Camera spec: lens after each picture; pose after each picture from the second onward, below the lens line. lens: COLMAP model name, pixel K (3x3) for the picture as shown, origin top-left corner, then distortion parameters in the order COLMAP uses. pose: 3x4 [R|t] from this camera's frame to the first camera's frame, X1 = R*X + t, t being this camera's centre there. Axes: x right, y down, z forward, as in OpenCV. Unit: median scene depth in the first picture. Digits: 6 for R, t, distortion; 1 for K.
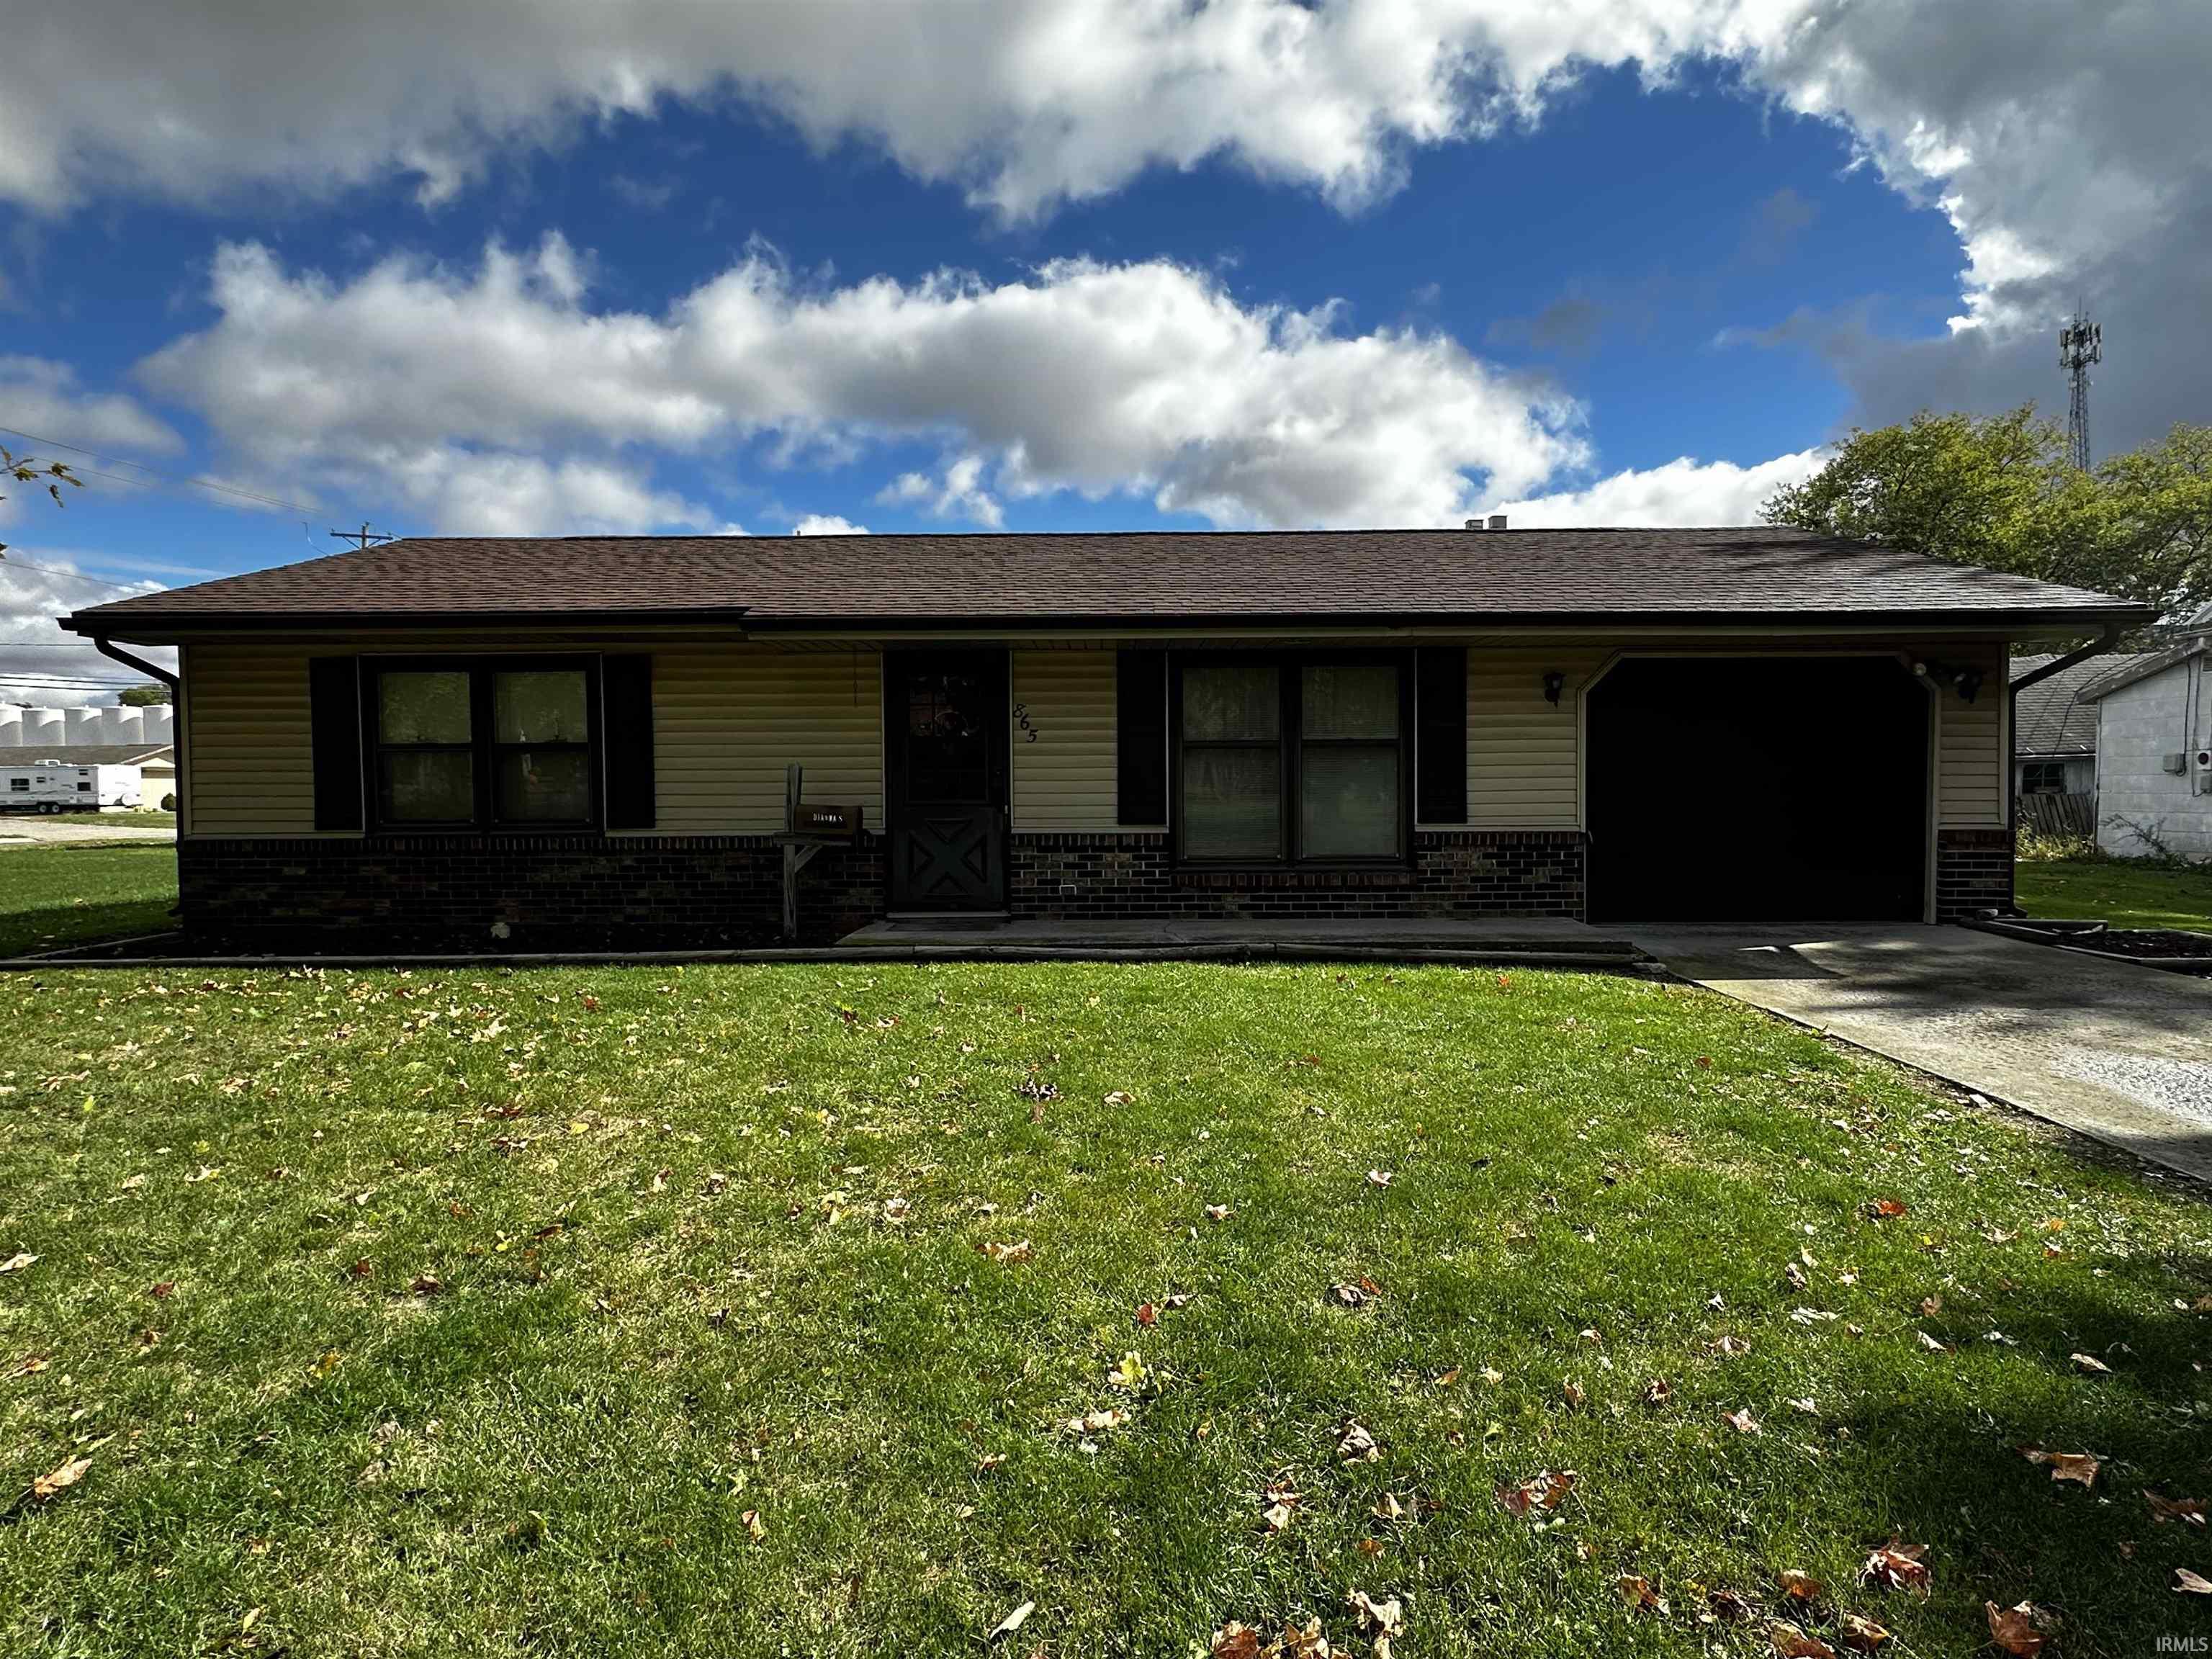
lens RADIAL K [[1119.0, 0, 1106.5], [0, 1119.0, 833.5], [0, 0, 1]] dist [-0.002704, -0.000047]
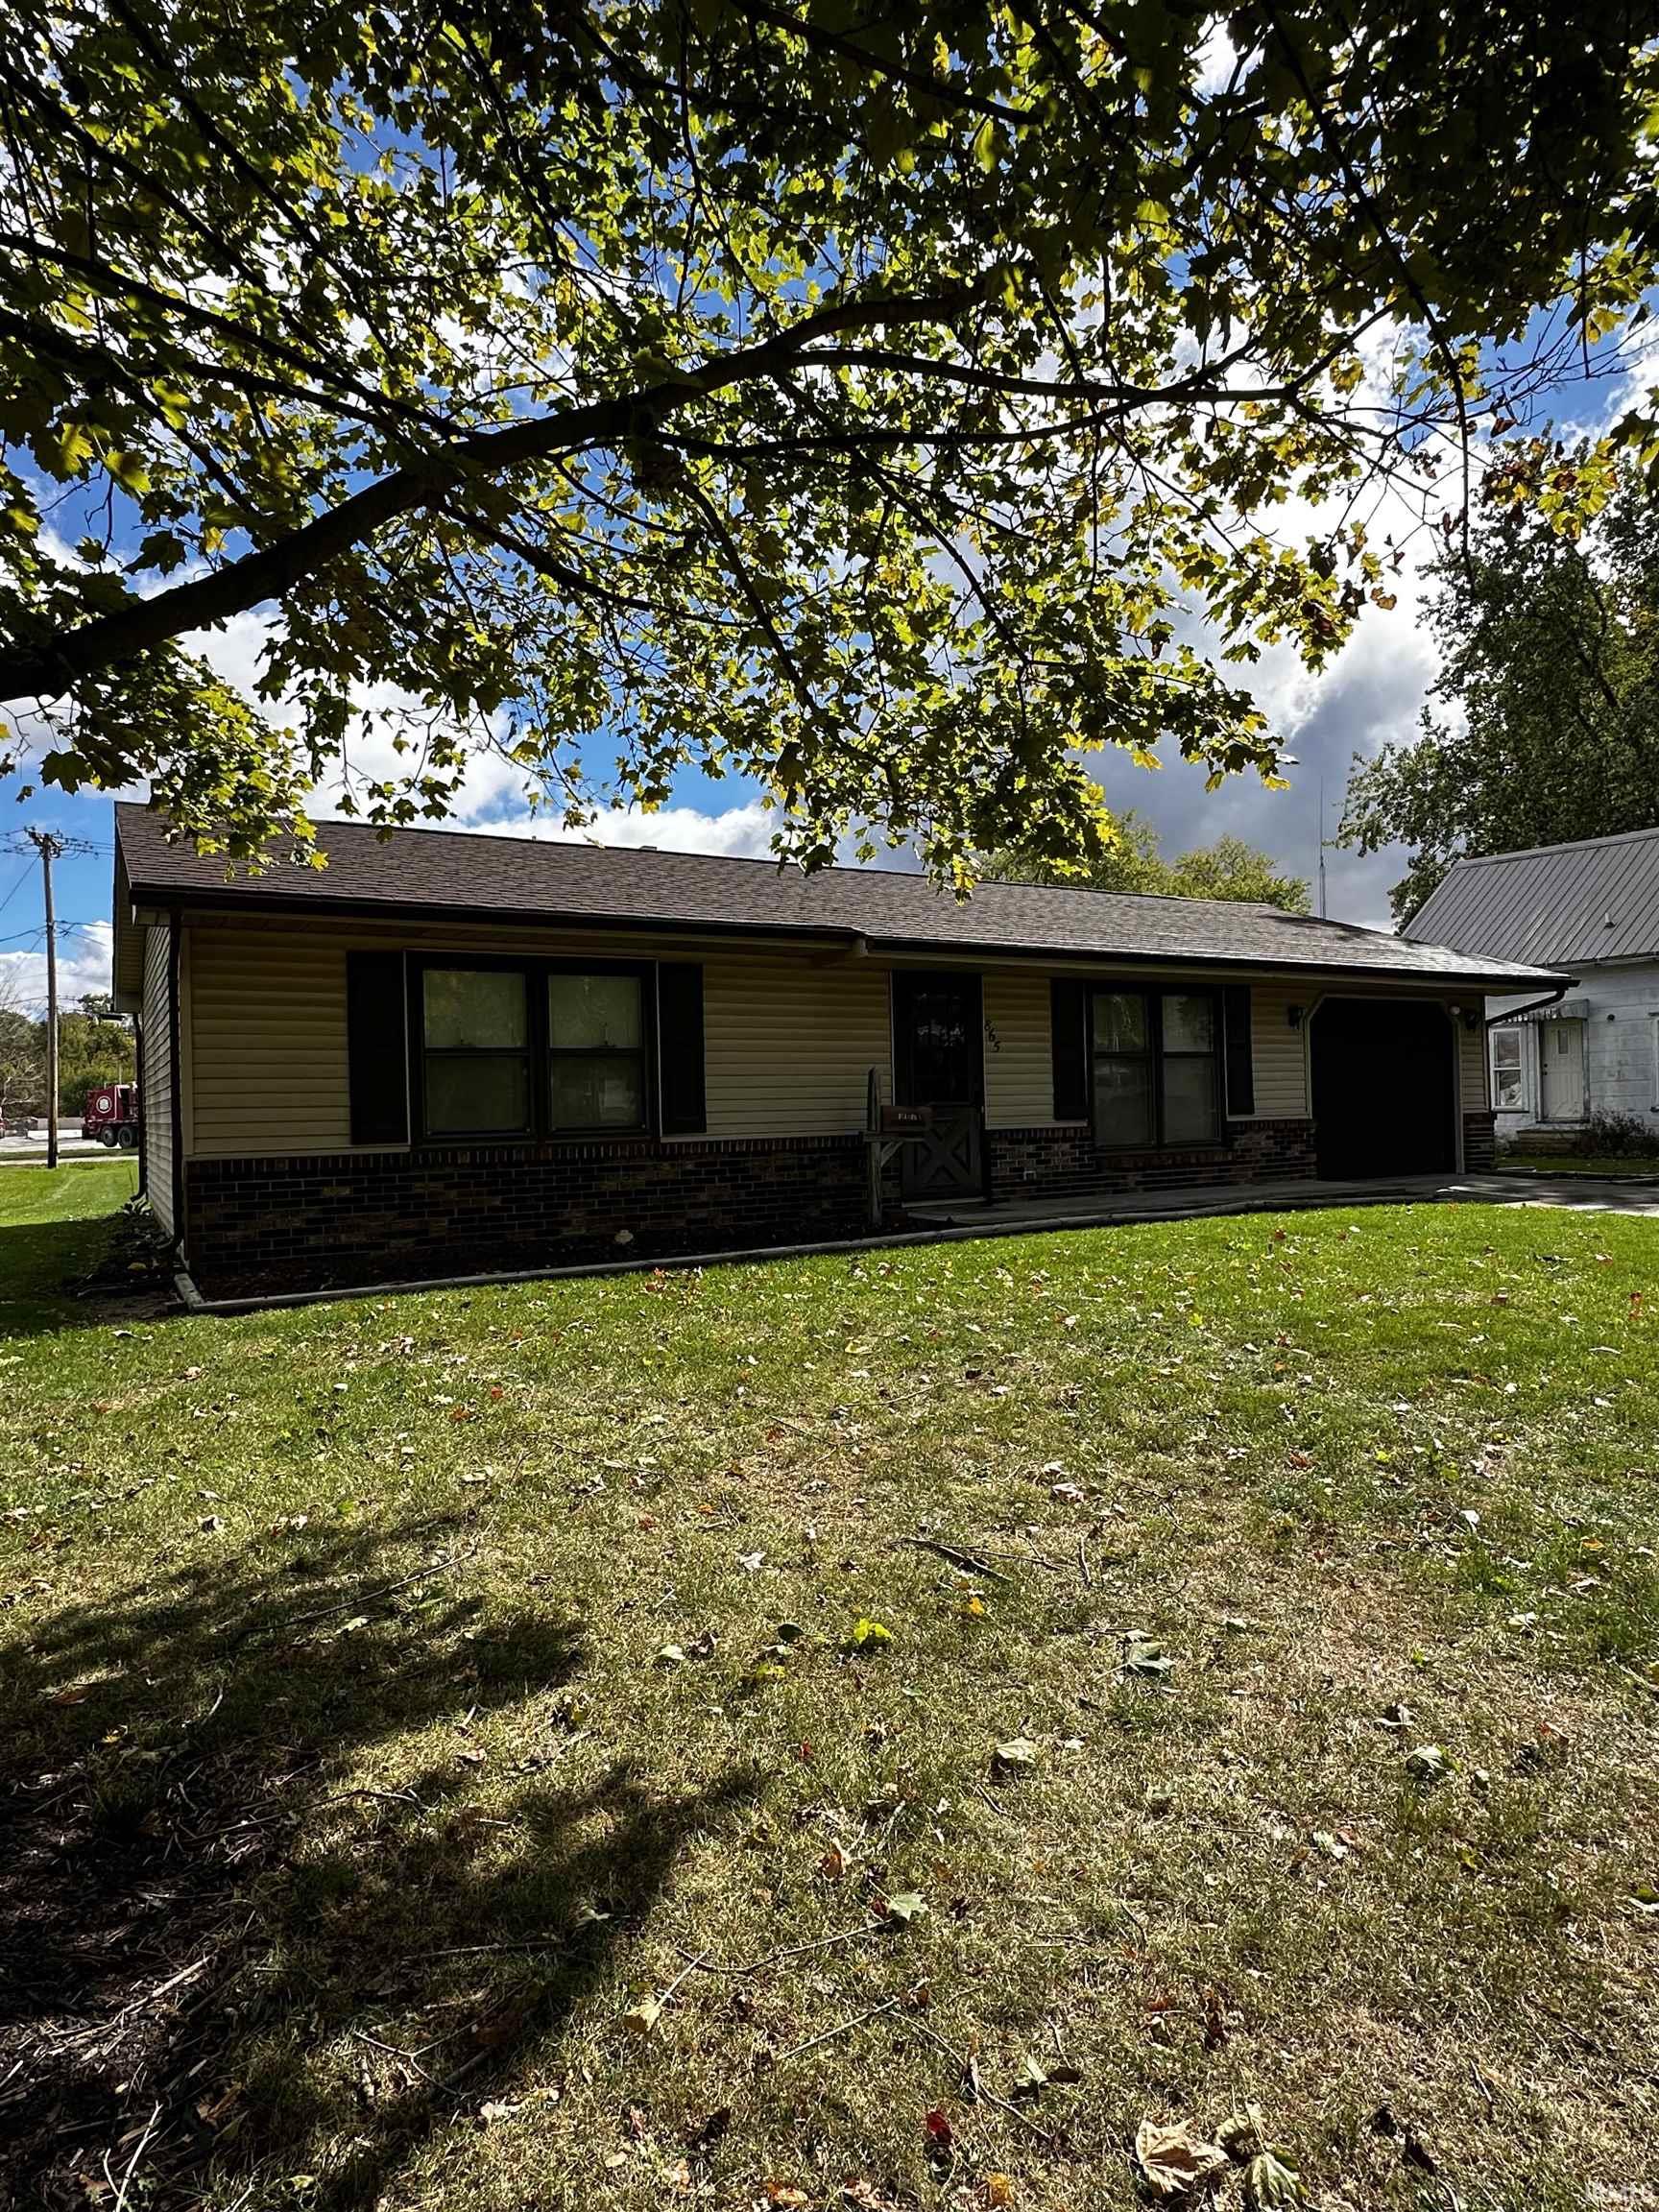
lens RADIAL K [[1271.6, 0, 824.6], [0, 1271.6, 1093.0], [0, 0, 1]] dist [-0.000977, 0.001593]
pose [[0.856295, -0.008450, 0.516417, -0.919804], [0.032863, 0.998732, -0.038149, 0.007041], [-0.515440, 0.049638, 0.855487, -0.055517]]
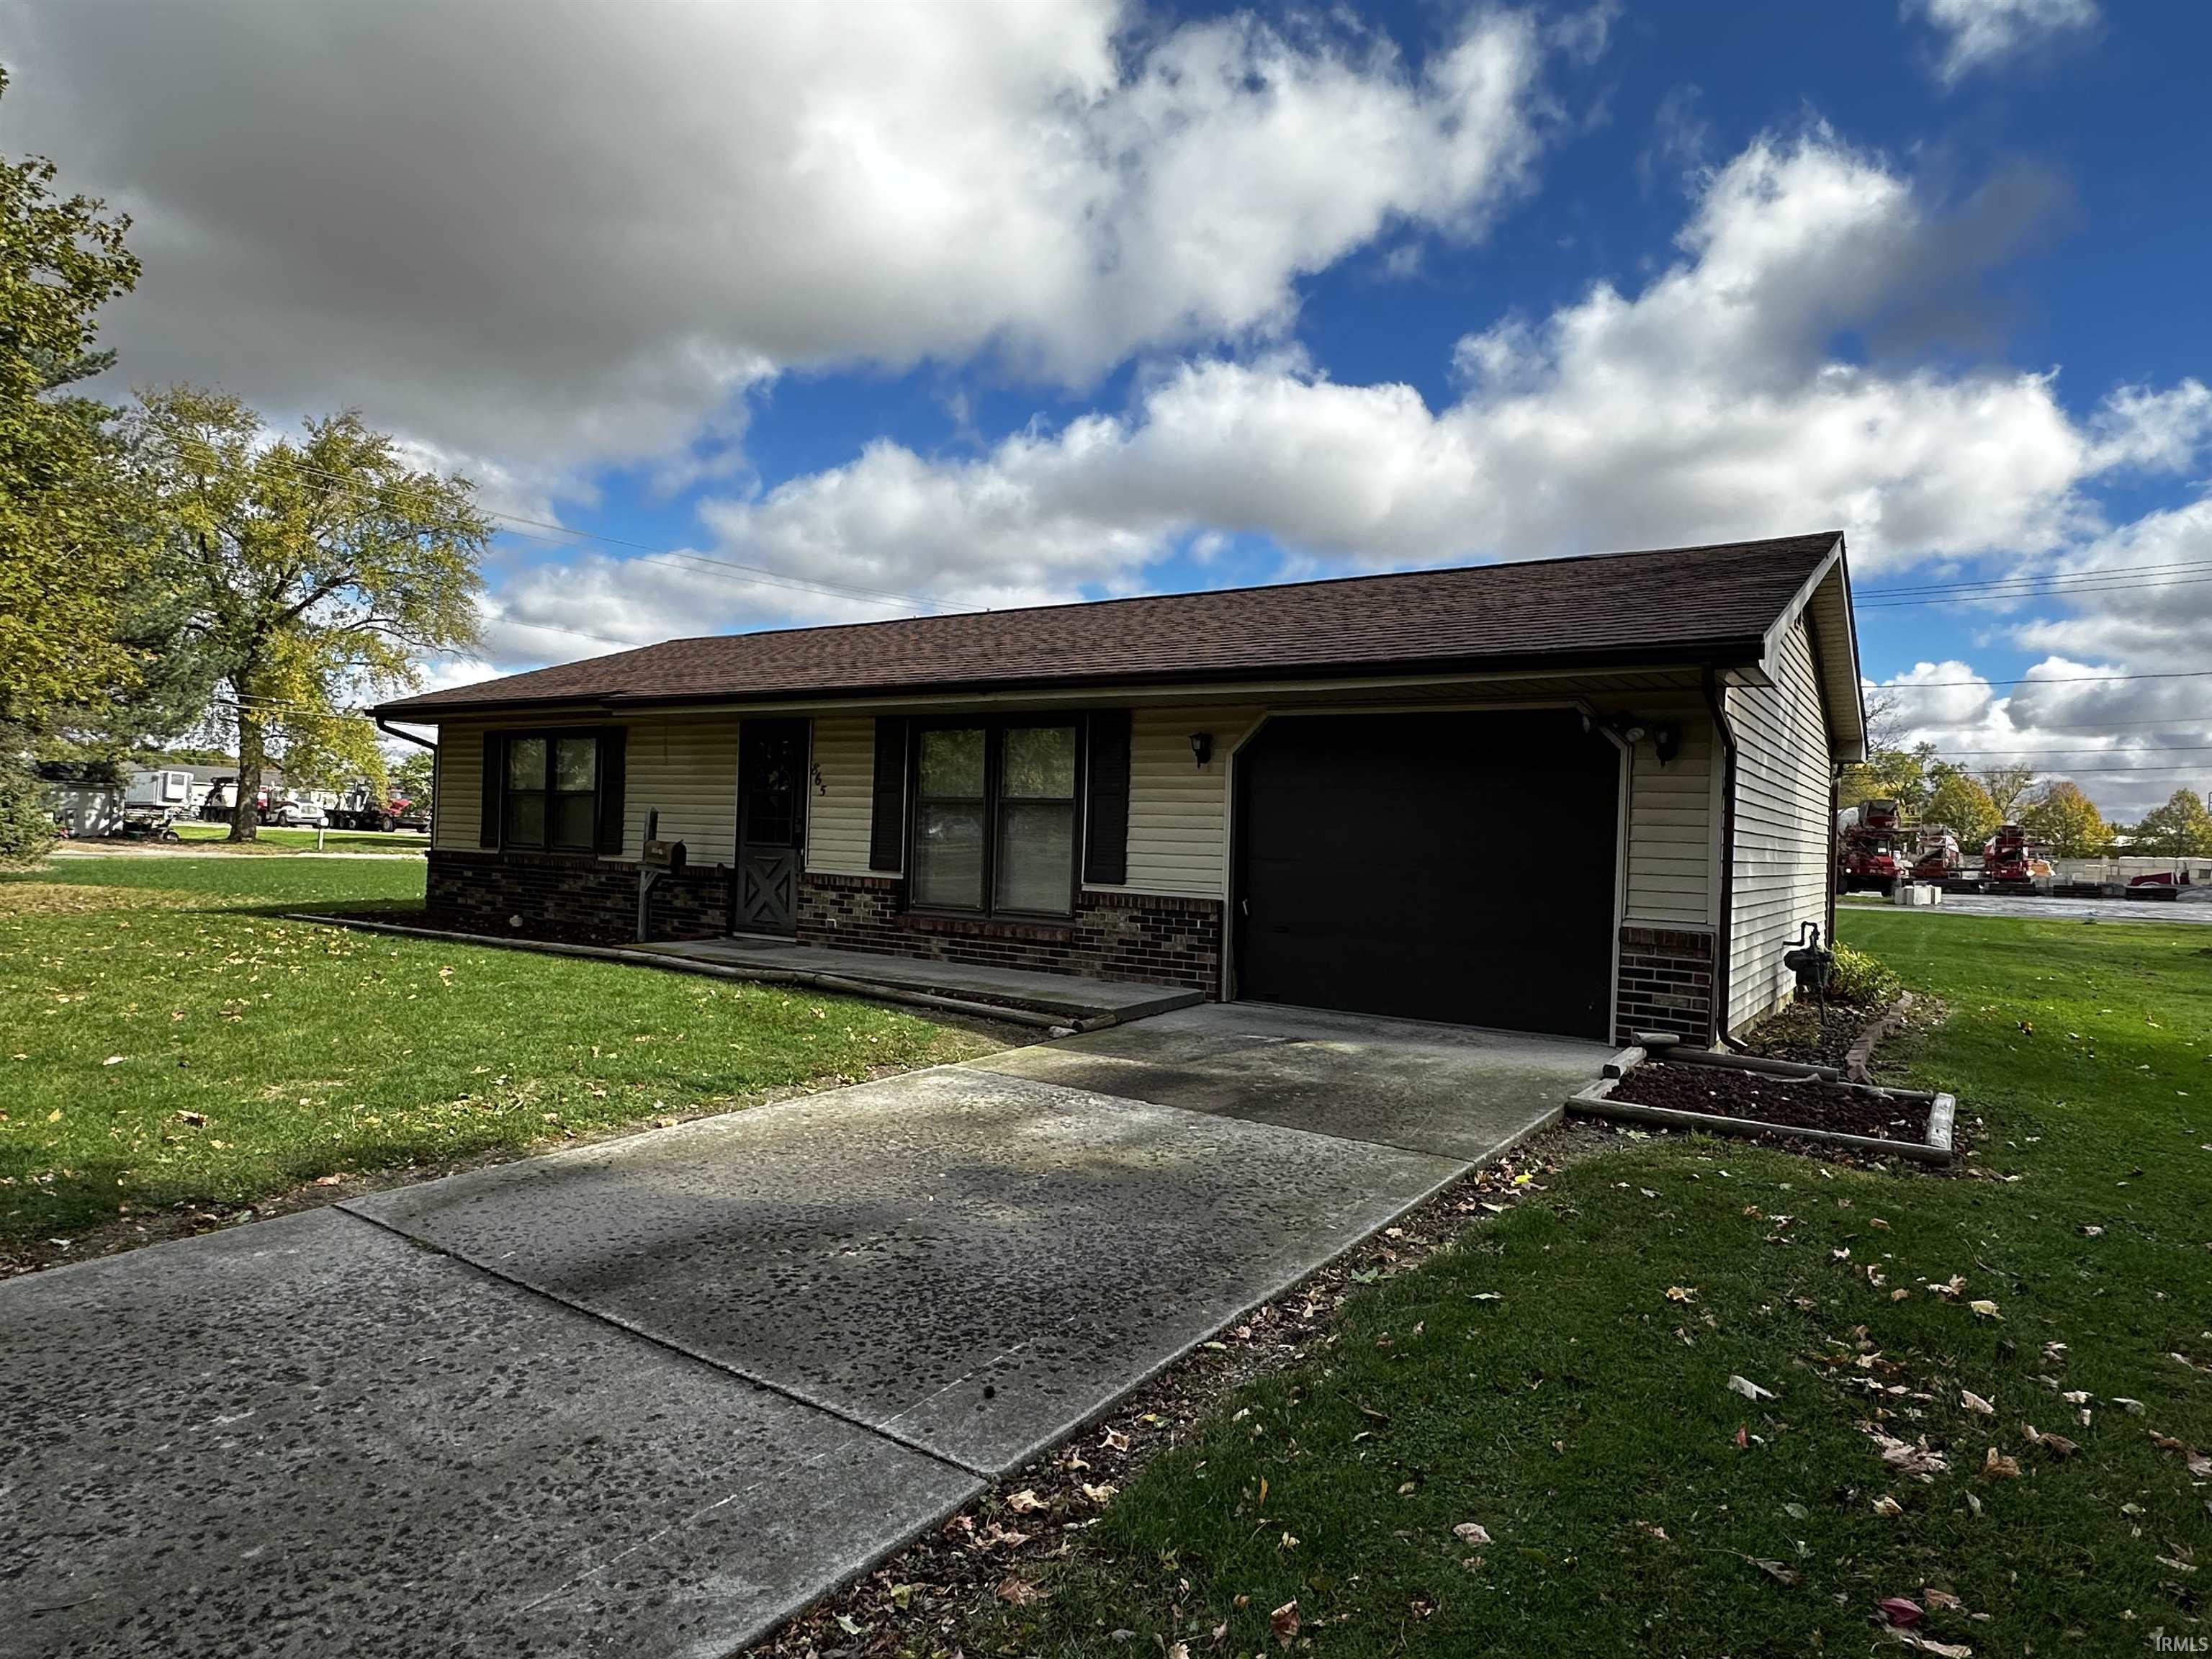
lens RADIAL K [[1271.6, 0, 1095.6], [0, 1271.6, 825.6], [0, 0, 1]] dist [-0.000977, 0.001593]
pose [[0.831959, 0.030080, -0.554021, 0.917446], [-0.068157, 0.996507, -0.048245, -0.005578], [0.550635, 0.077898, 0.831104, 0.048059]]
